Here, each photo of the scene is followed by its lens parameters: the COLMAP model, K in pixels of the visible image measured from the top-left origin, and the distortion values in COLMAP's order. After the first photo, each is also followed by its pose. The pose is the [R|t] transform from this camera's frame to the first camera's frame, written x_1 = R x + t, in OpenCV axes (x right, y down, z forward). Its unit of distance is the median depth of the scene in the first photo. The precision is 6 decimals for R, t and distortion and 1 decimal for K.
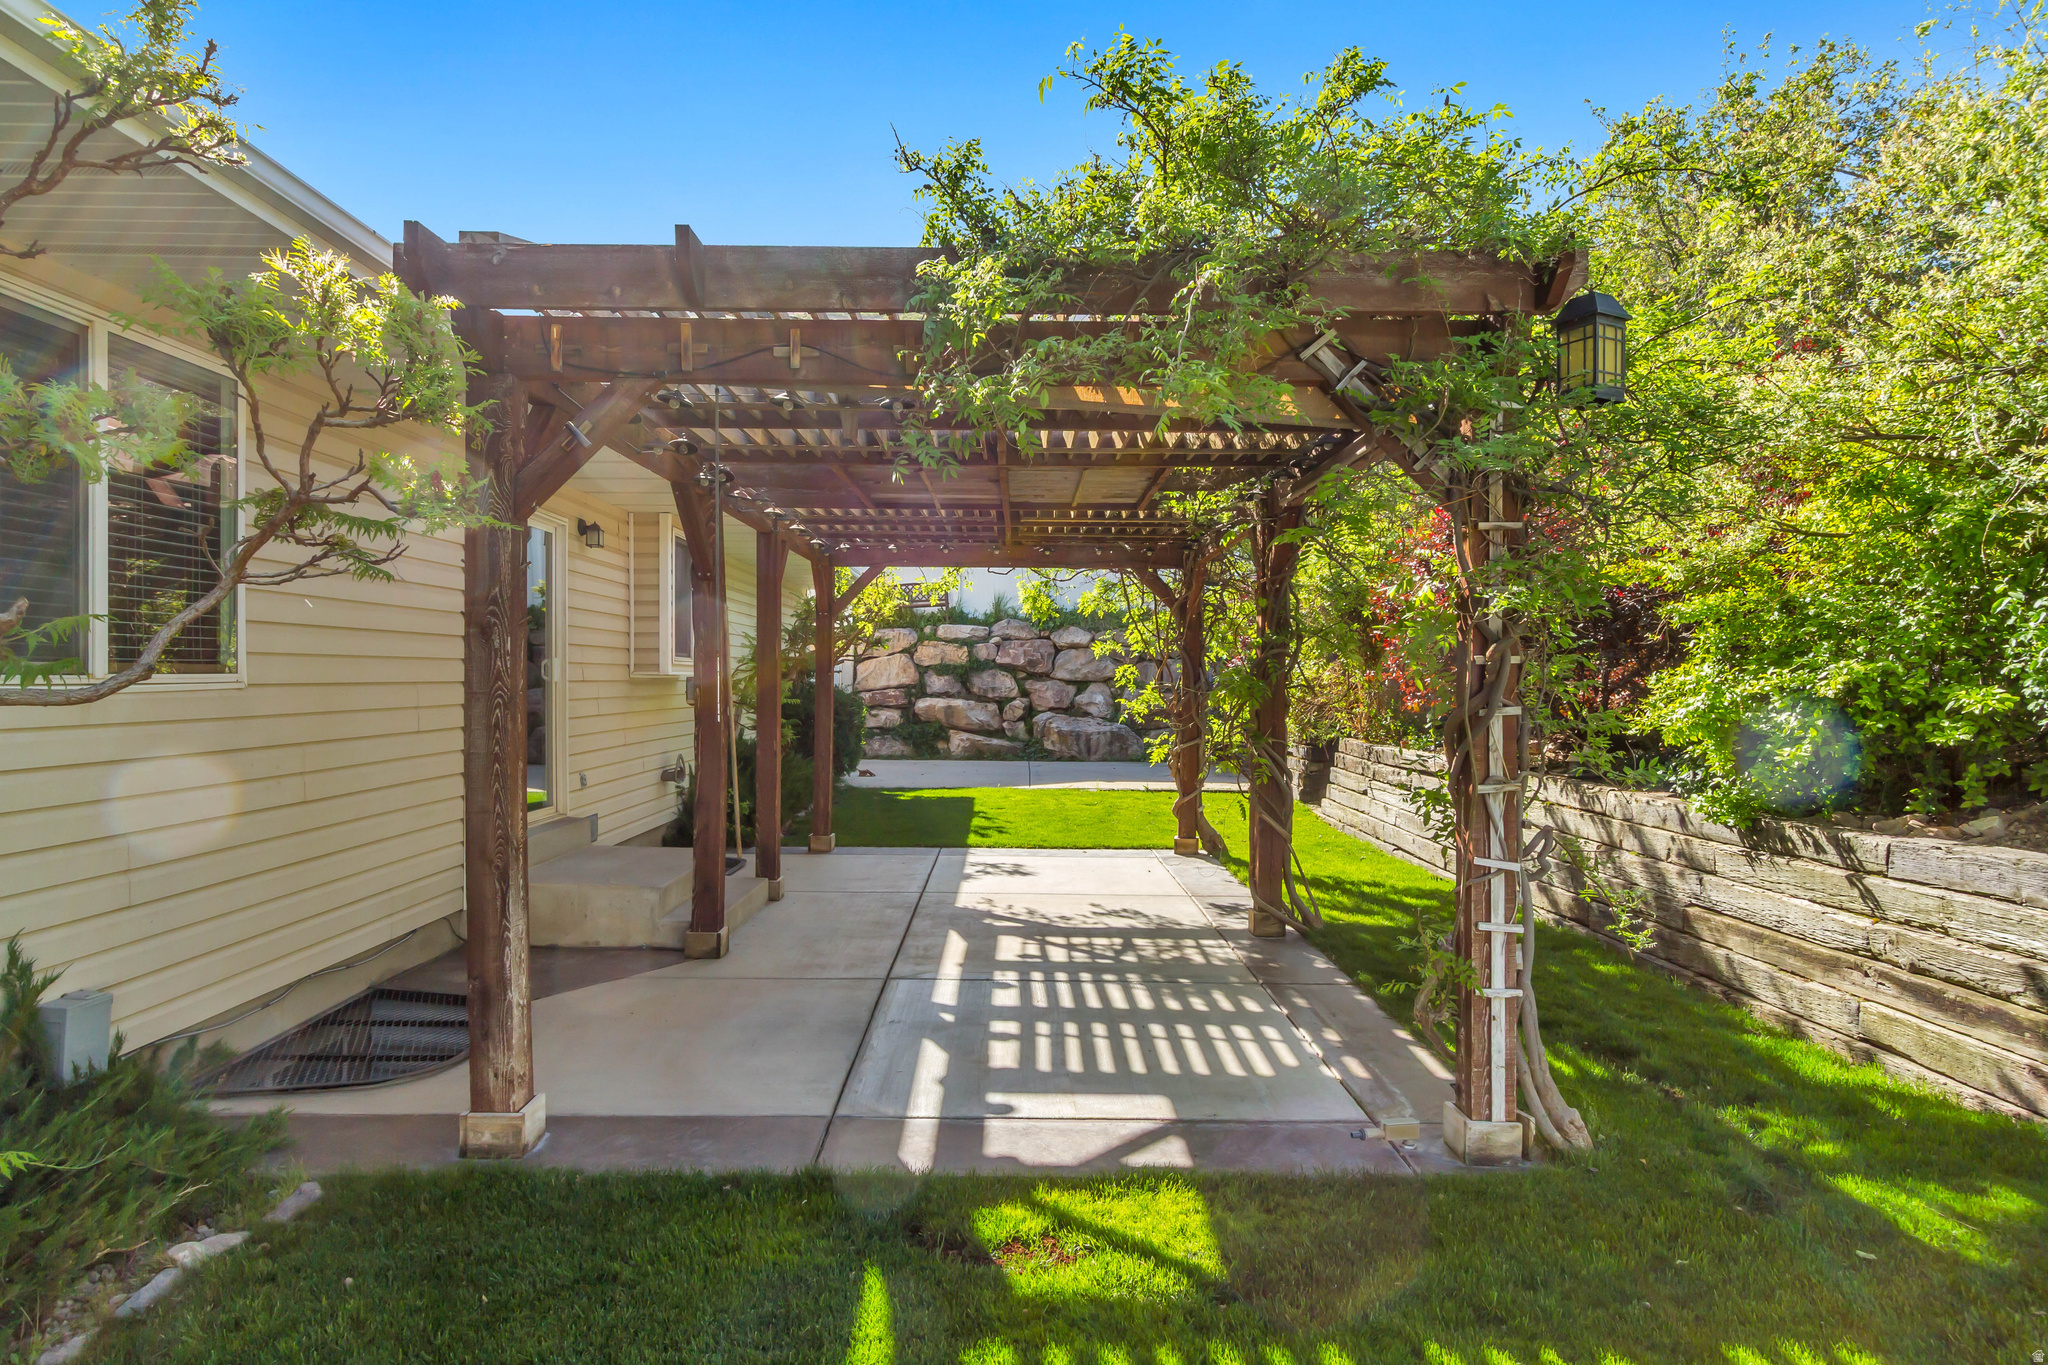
lens RADIAL K [[1162.6, 0, 1024.3], [0, 1162.6, 681.5], [0, 0, 1]] dist [-0.001842, -0.000397]
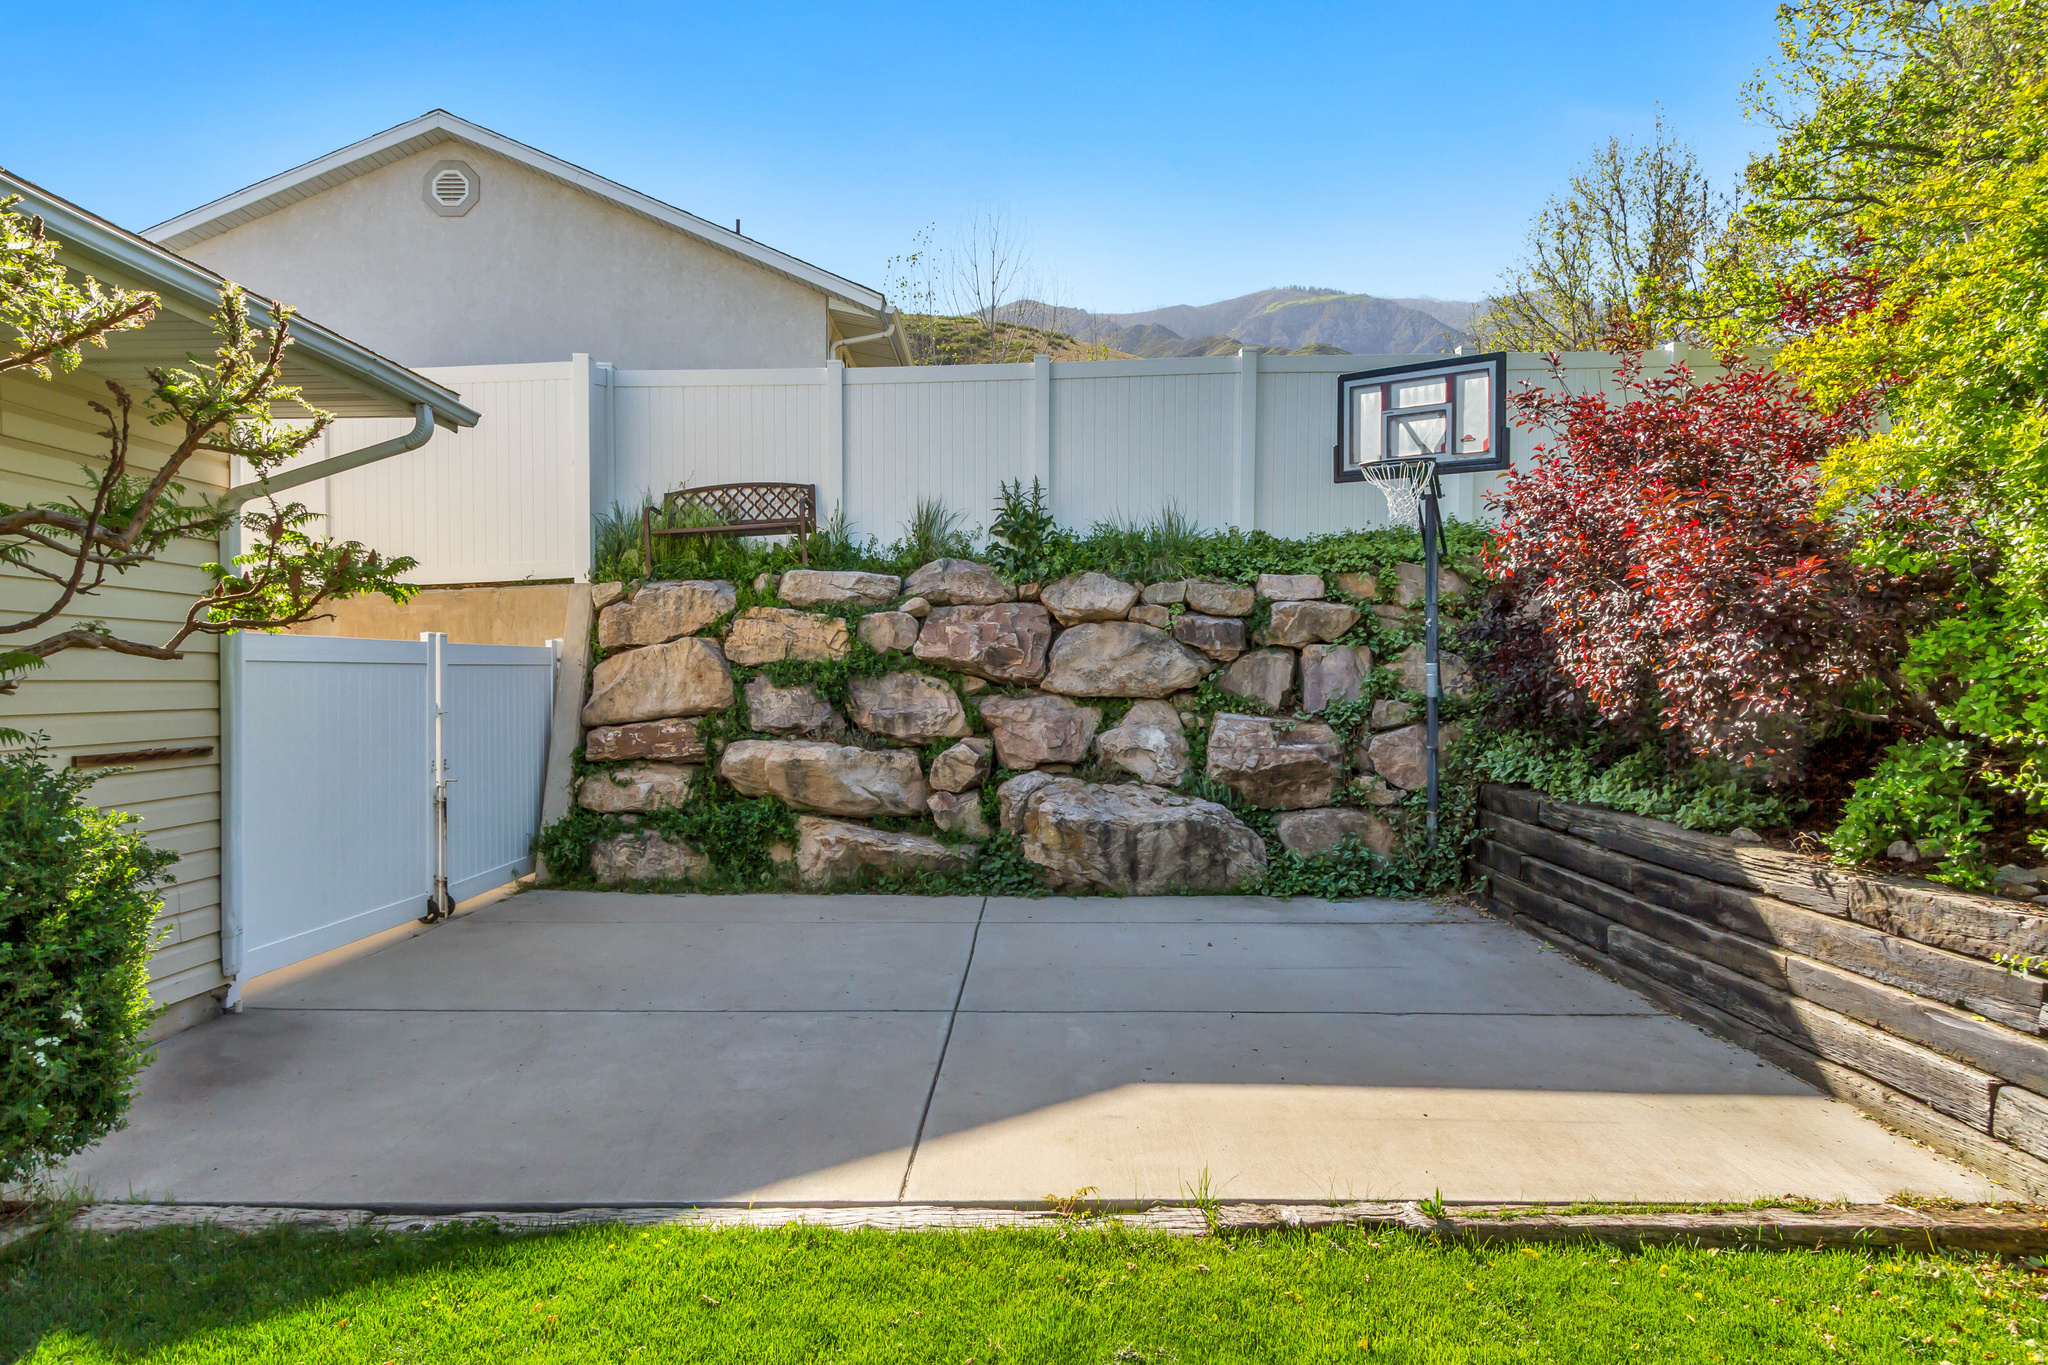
lens RADIAL K [[1162.6, 0, 1021.2], [0, 1162.6, 684.5], [0, 0, 1]] dist [-0.001842, -0.000397]
pose [[0.999654, -0.007968, -0.025052, 0.026275], [0.007964, 0.999968, -0.000254, -0.005351], [0.025054, 0.000054, 0.999686, 0.574352]]
